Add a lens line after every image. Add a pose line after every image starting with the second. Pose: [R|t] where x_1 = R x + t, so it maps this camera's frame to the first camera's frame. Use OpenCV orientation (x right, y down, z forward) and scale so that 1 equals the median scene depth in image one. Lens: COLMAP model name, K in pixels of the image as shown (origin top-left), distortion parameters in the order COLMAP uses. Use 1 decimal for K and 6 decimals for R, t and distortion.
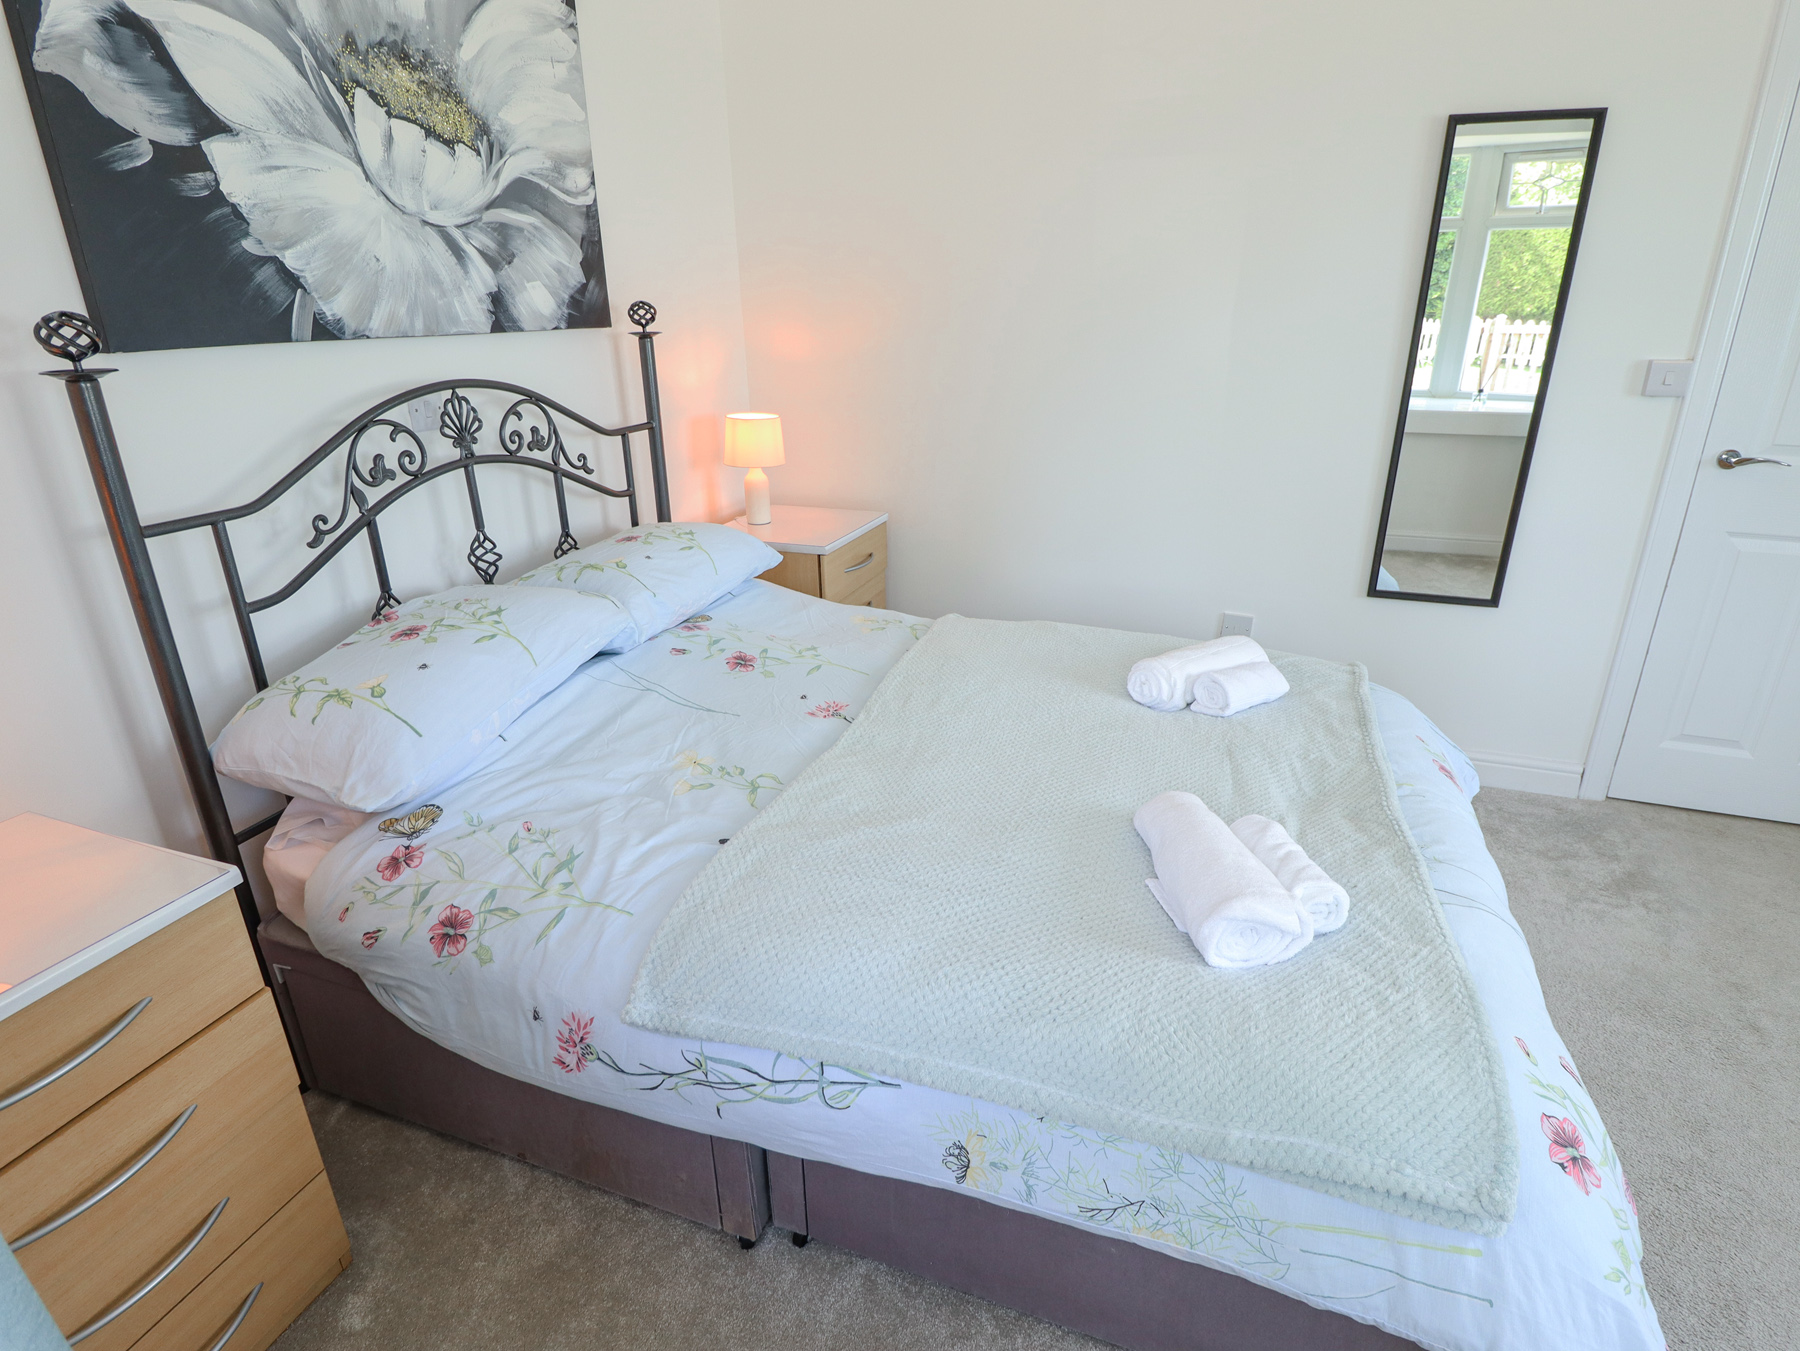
lens RADIAL K [[939.0, 0, 920.4], [0, 939.0, 669.2], [0, 0, 1]] dist [0.002045, -0.014129]
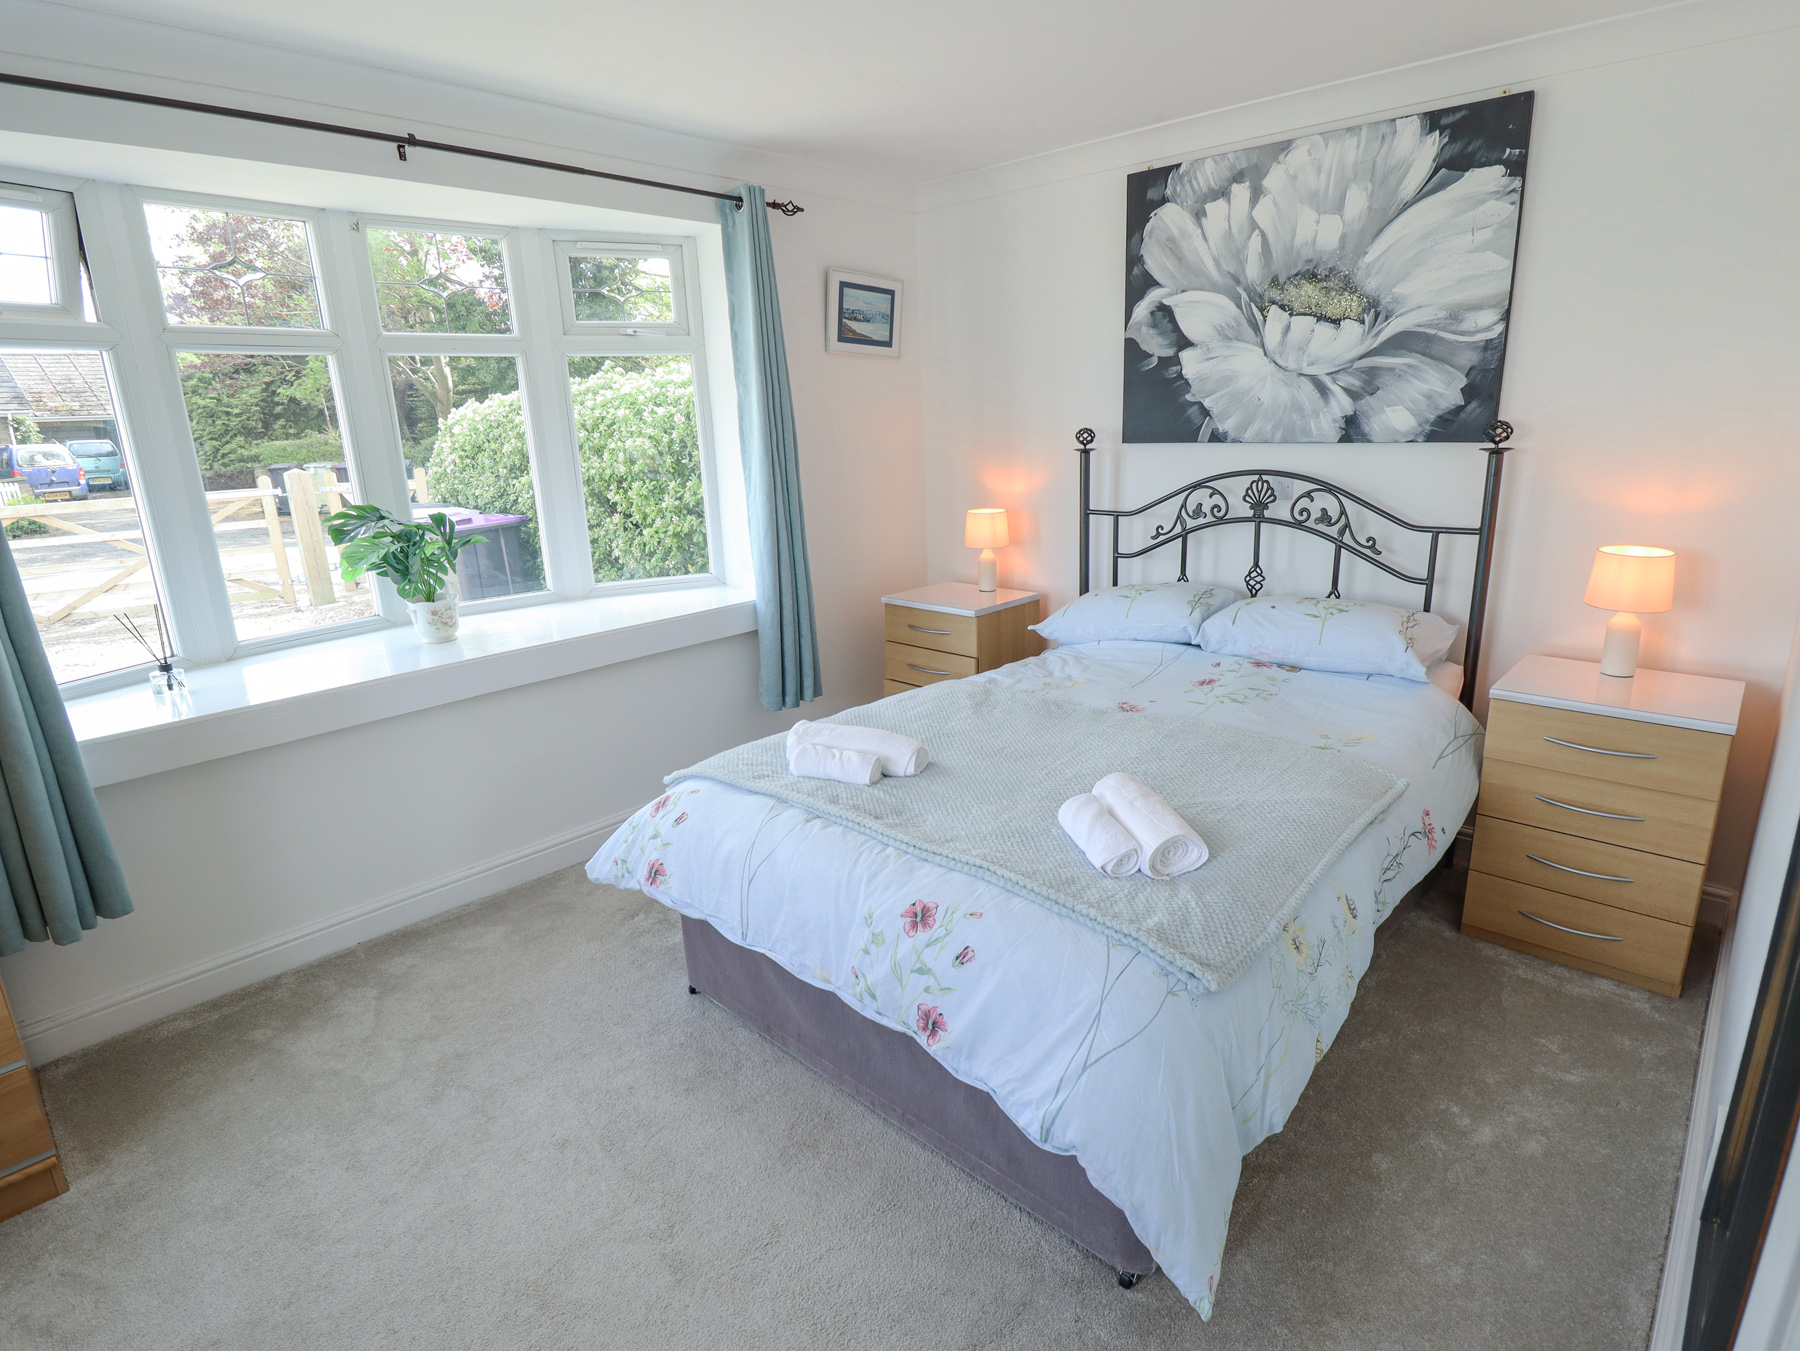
lens RADIAL K [[939.0, 0, 920.4], [0, 939.0, 669.2], [0, 0, 1]] dist [0.002045, -0.014129]
pose [[-0.386440, 0.266779, -0.882889, 1.253049], [-0.301604, 0.868073, 0.394314, -0.467432], [0.871607, 0.418662, -0.254997, 1.033979]]
